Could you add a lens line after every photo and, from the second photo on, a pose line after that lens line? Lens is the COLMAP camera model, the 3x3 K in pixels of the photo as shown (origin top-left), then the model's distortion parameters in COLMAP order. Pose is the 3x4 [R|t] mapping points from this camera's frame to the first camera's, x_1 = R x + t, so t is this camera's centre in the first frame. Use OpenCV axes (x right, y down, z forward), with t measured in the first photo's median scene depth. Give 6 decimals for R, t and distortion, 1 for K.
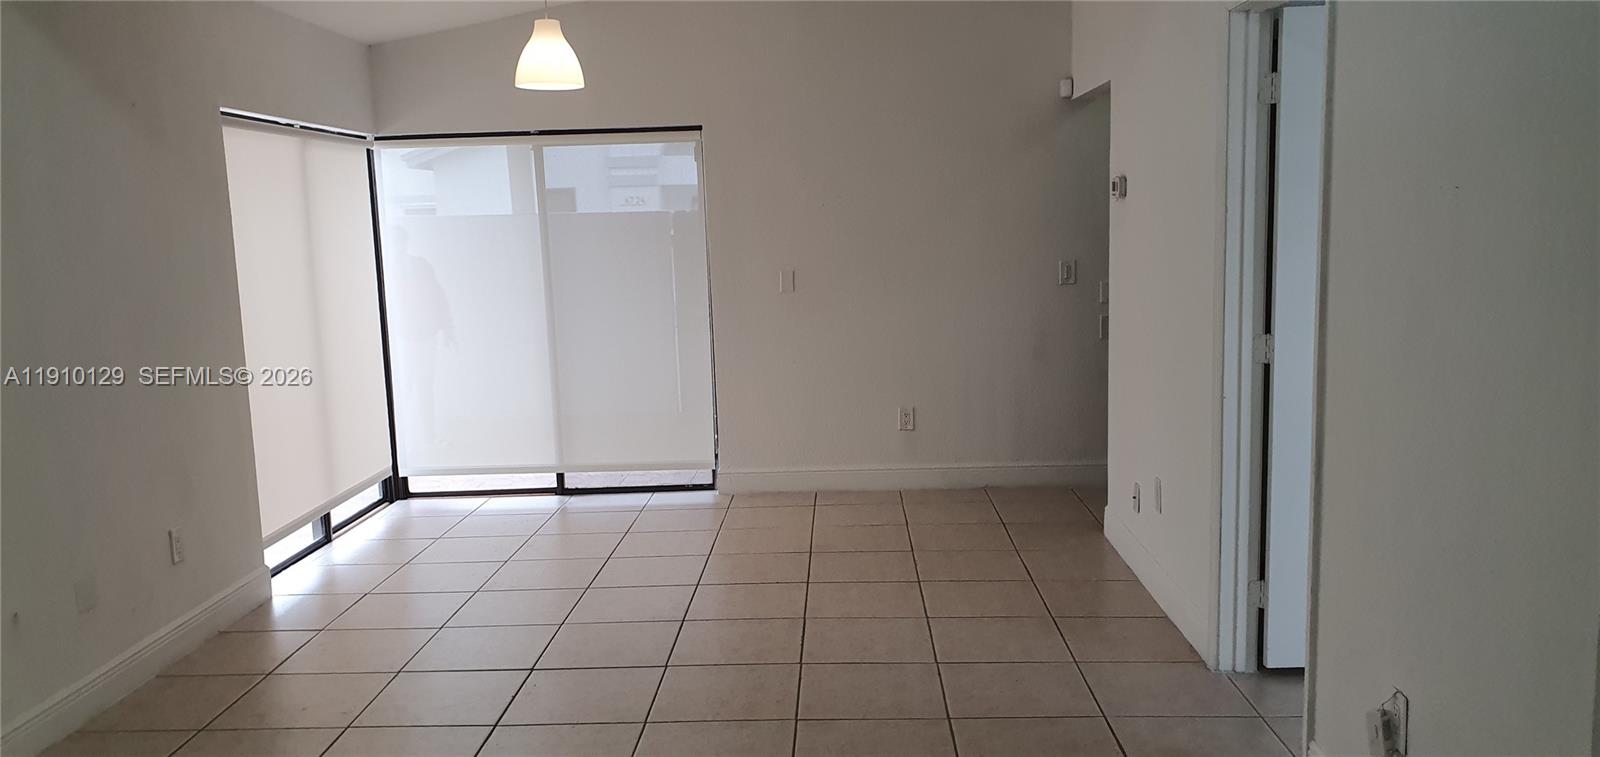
lens RADIAL K [[1254.6, 0, 811.2], [0, 1254.6, 371.5], [0, 0, 1]] dist [0.088411, -0.092659]
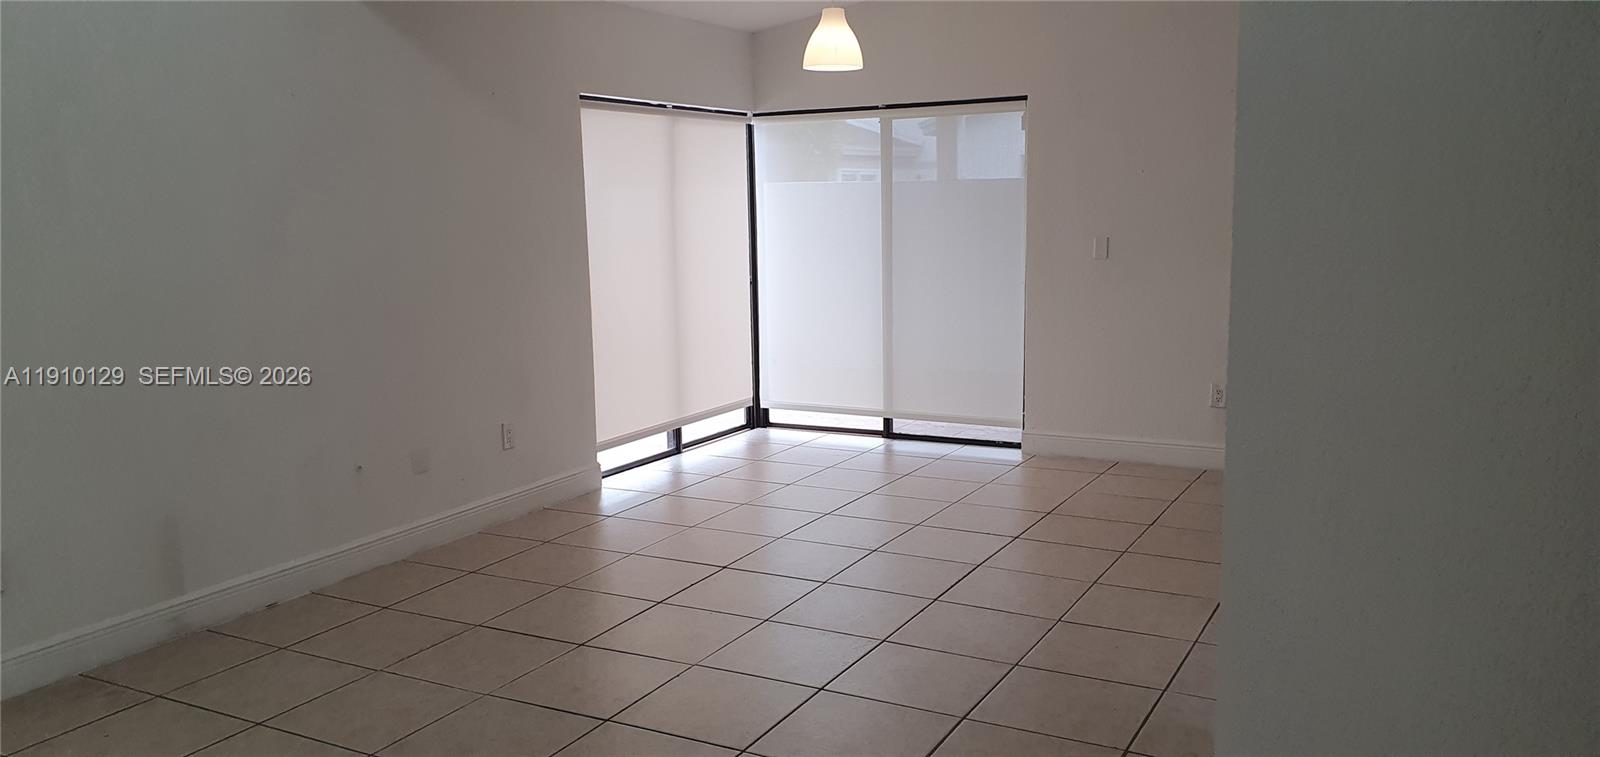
lens RADIAL K [[1254.6, 0, 834.9], [0, 1254.6, 382.8], [0, 0, 1]] dist [0.088411, -0.092659]
pose [[0.897390, 0.082810, -0.433397, 0.246366], [-0.066340, 0.996388, 0.053017, -0.005479], [0.436222, -0.018825, 0.899642, -0.008229]]
